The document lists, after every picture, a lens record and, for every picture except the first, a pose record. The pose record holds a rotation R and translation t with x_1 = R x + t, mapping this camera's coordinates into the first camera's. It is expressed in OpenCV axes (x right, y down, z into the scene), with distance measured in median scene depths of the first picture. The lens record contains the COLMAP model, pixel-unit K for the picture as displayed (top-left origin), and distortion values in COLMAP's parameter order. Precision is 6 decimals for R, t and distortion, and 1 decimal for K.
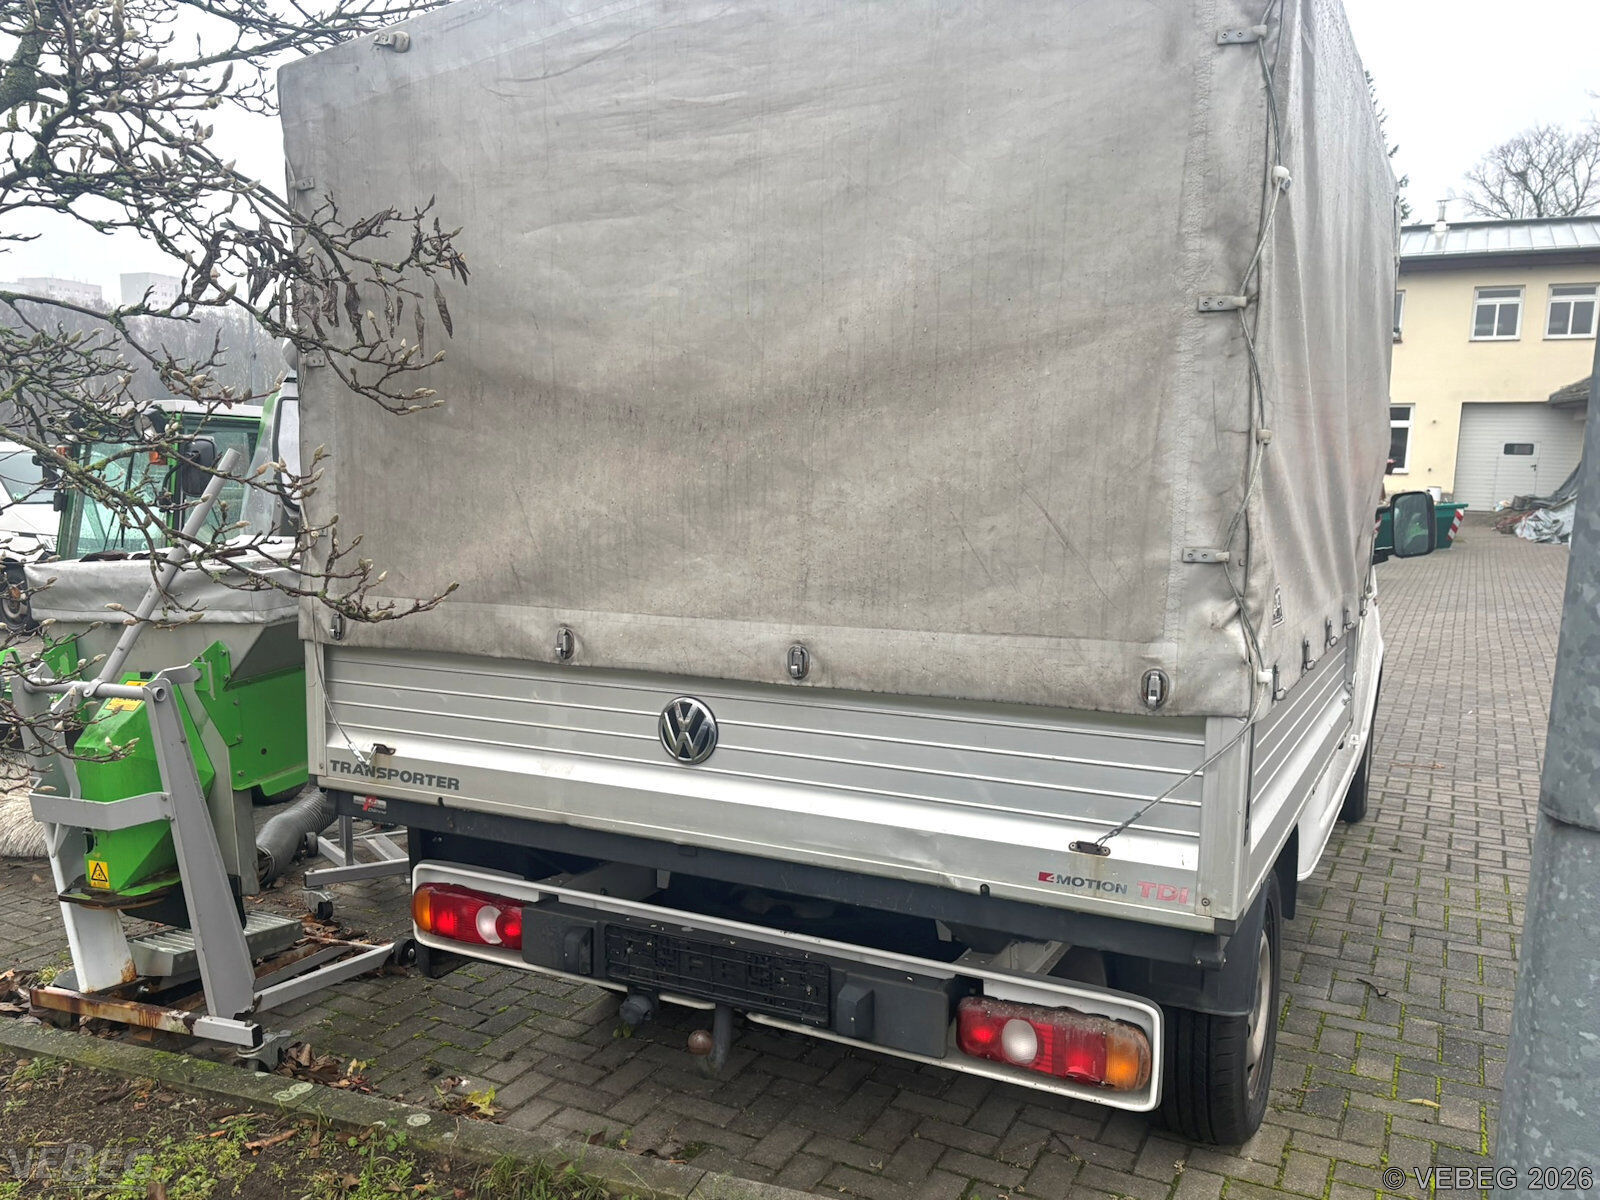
lens RADIAL K [[1253.9, 0, 800.0], [0, 1253.9, 638.6], [0, 0, 1]] dist [0.035041, 0.001528]
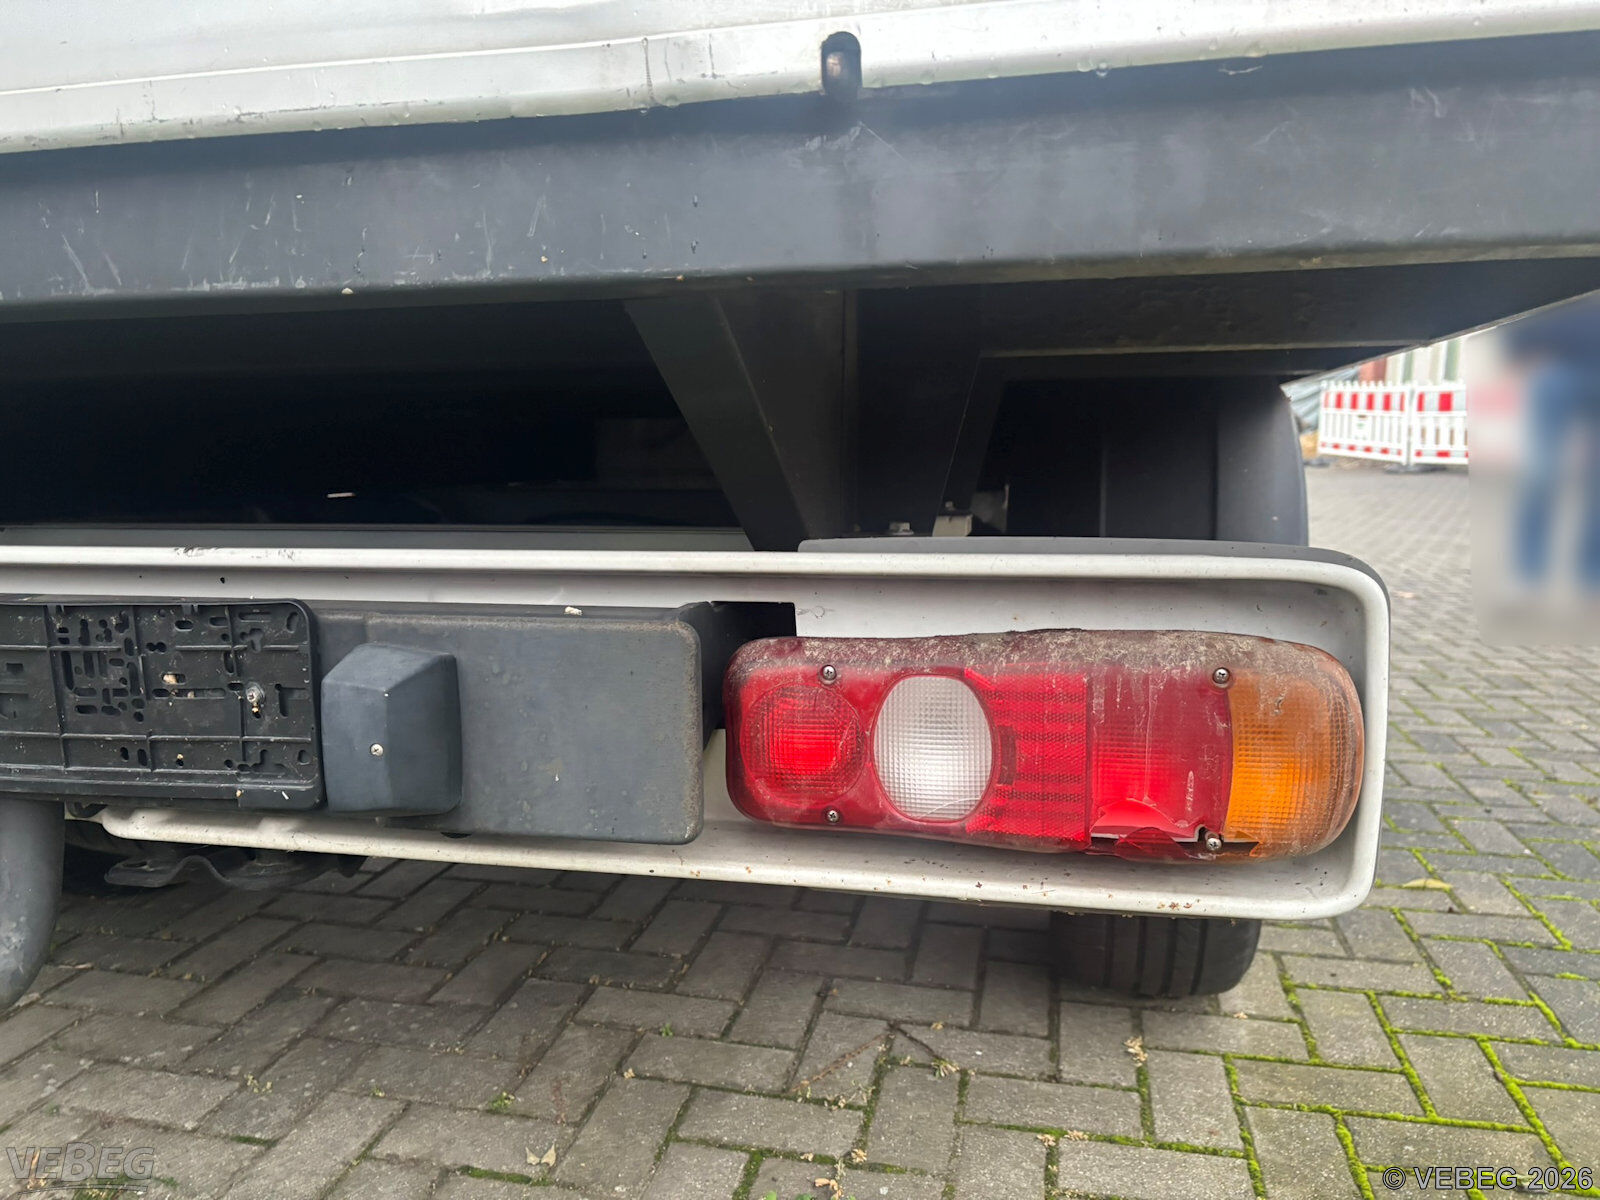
lens RADIAL K [[1189.7, 0, 800.8], [0, 1189.7, 549.7], [0, 0, 1]] dist [0.023344, -0.009630]
pose [[0.967647, -0.053681, 0.246532, 0.057013], [0.057083, 0.998347, -0.006667, 0.211949], [-0.245767, 0.020524, 0.969112, 0.567121]]
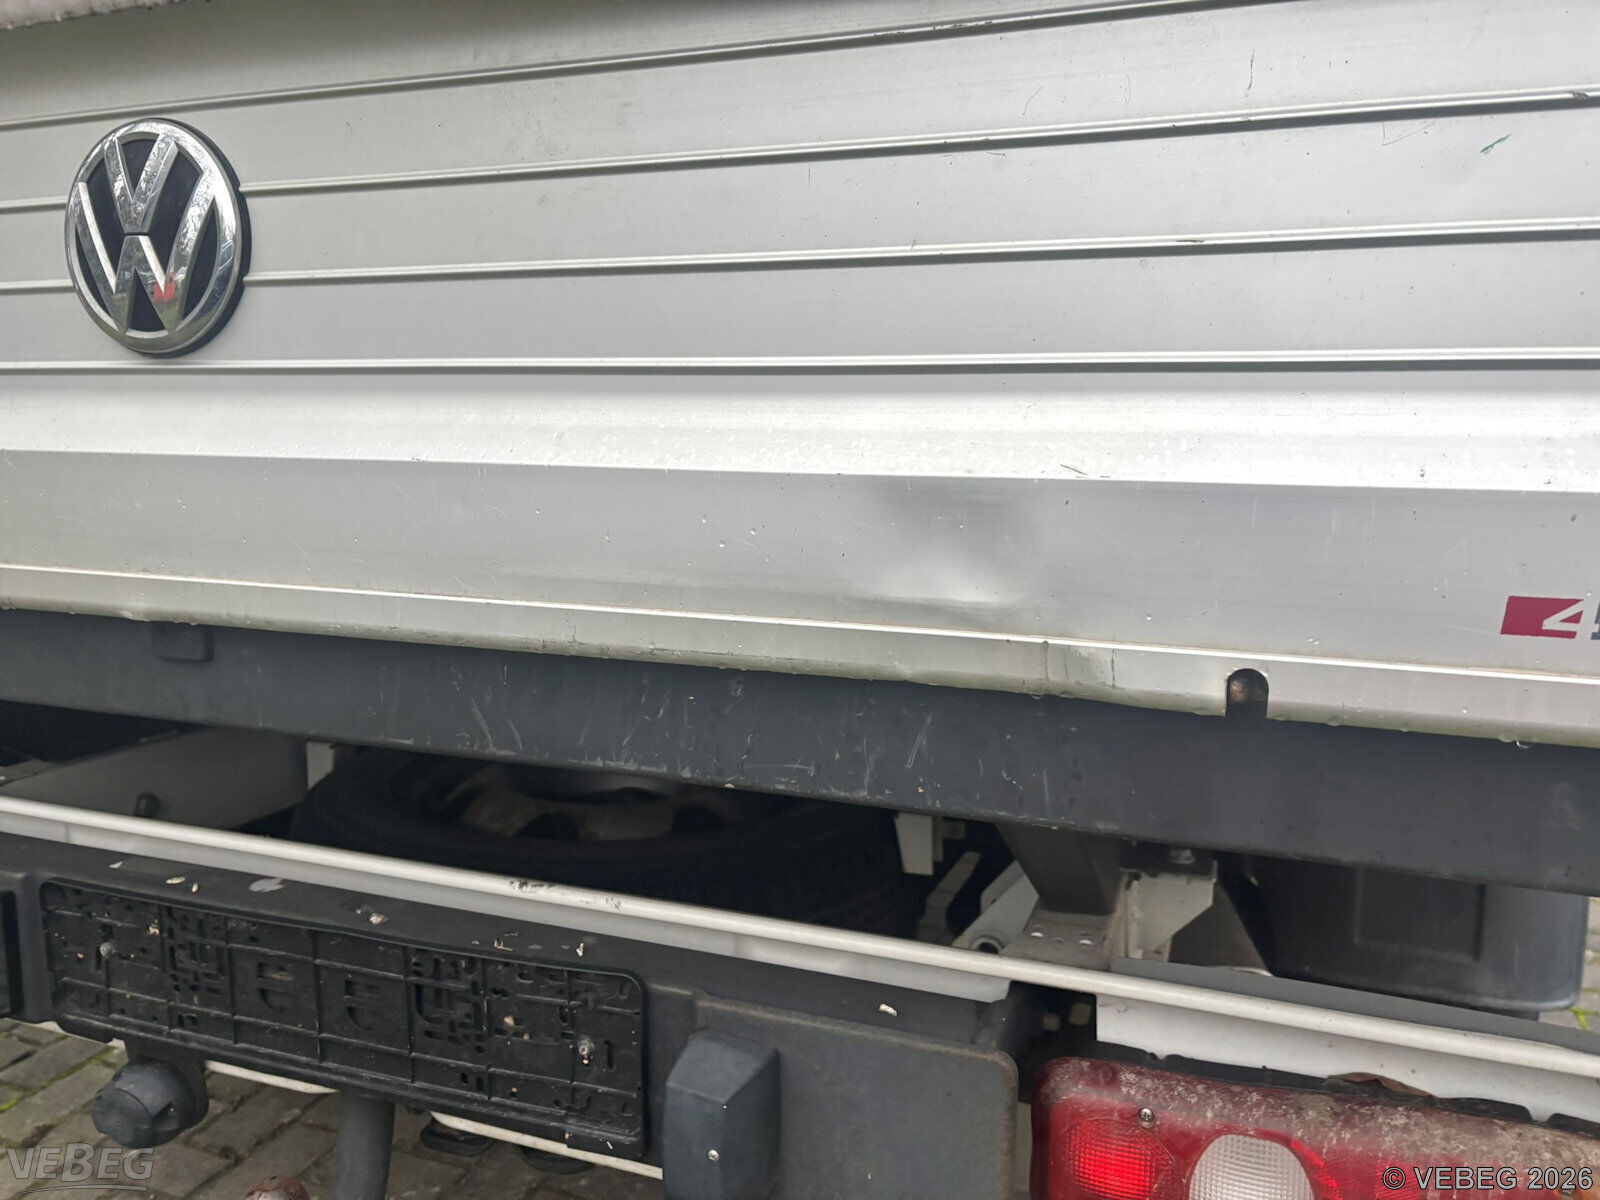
lens RADIAL K [[1189.7, 0, 800.8], [0, 1189.7, 549.7], [0, 0, 1]] dist [0.023344, -0.009630]
pose [[0.992289, -0.015684, 0.122948, 0.022921], [0.017680, 0.999729, -0.015156, 0.125560], [-0.122677, 0.017213, 0.992297, 0.561866]]
